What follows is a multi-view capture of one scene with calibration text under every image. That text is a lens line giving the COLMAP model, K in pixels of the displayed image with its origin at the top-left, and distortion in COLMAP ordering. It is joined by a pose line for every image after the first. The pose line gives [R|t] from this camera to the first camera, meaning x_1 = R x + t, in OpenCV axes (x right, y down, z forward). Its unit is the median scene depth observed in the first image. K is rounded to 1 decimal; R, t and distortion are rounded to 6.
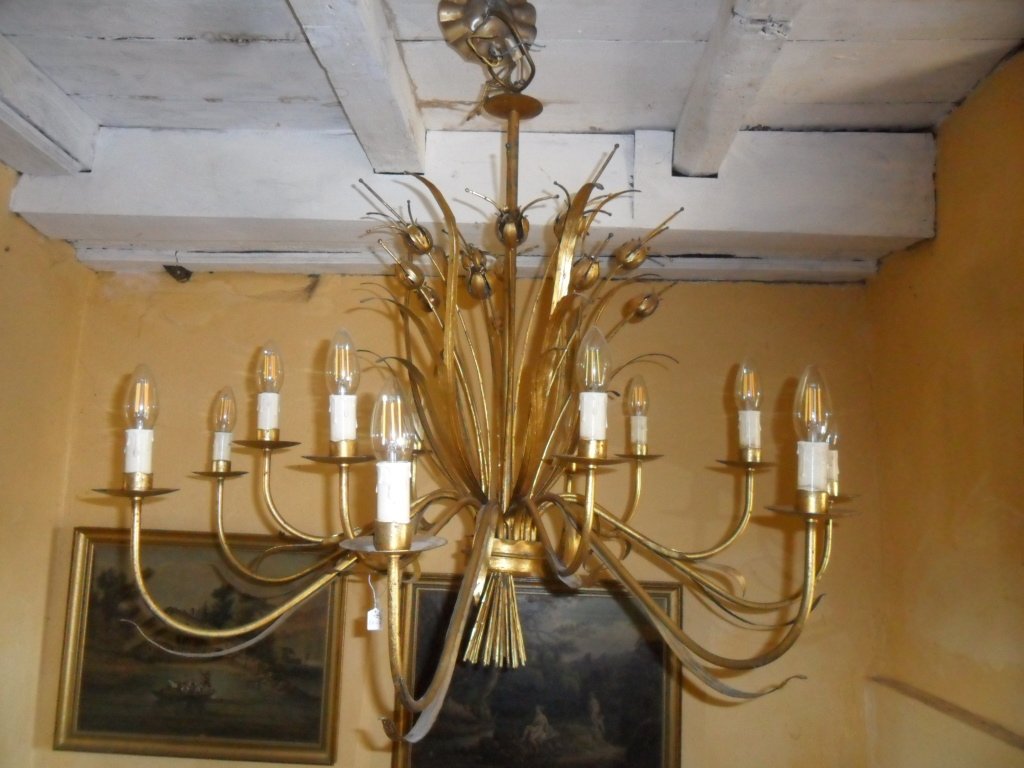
lens RADIAL K [[815.7, 0, 528.2], [0, 815.7, 382.8], [0, 0, 1]] dist [-0.012655, 0.017236]
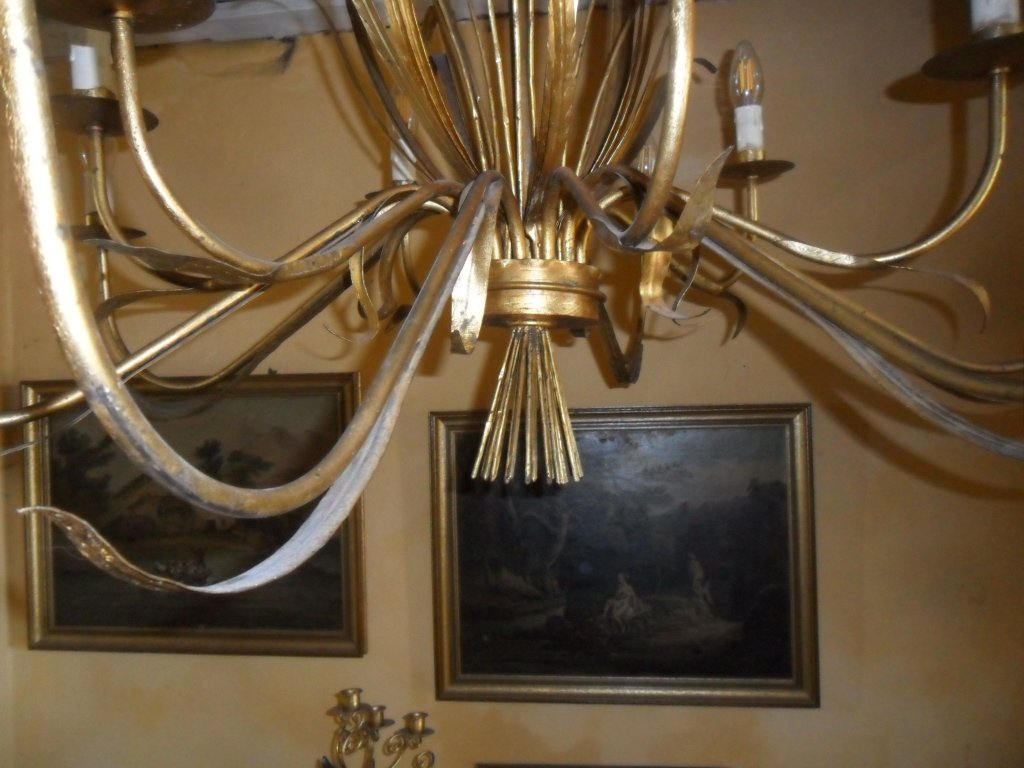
lens RADIAL K [[815.7, 0, 528.2], [0, 815.7, 382.8], [0, 0, 1]] dist [-0.012655, 0.017236]
pose [[0.993034, -0.063944, -0.098967, 0.013000], [0.075249, 0.990504, 0.115067, 0.128461], [0.090669, -0.121712, 0.988416, 0.267864]]
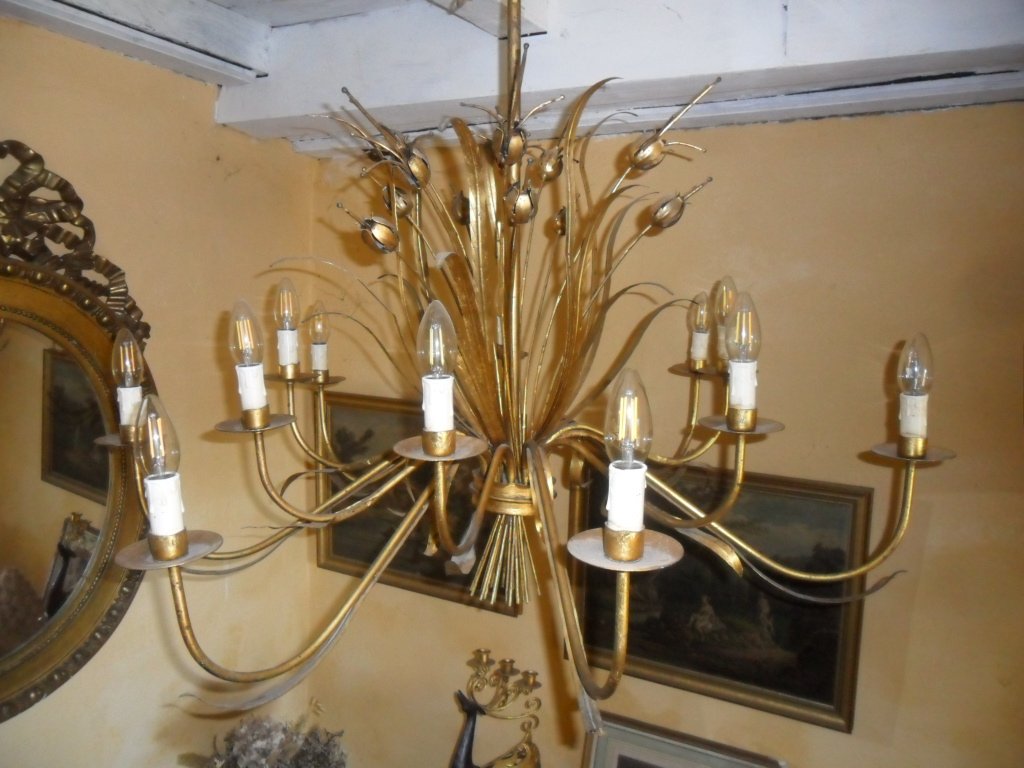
lens RADIAL K [[815.7, 0, 528.2], [0, 815.7, 382.8], [0, 0, 1]] dist [-0.012655, 0.017236]
pose [[0.890397, 0.043655, -0.453087, 0.254285], [0.064214, 0.973389, 0.219980, -0.075465], [0.450633, -0.224964, 0.863899, 0.130770]]
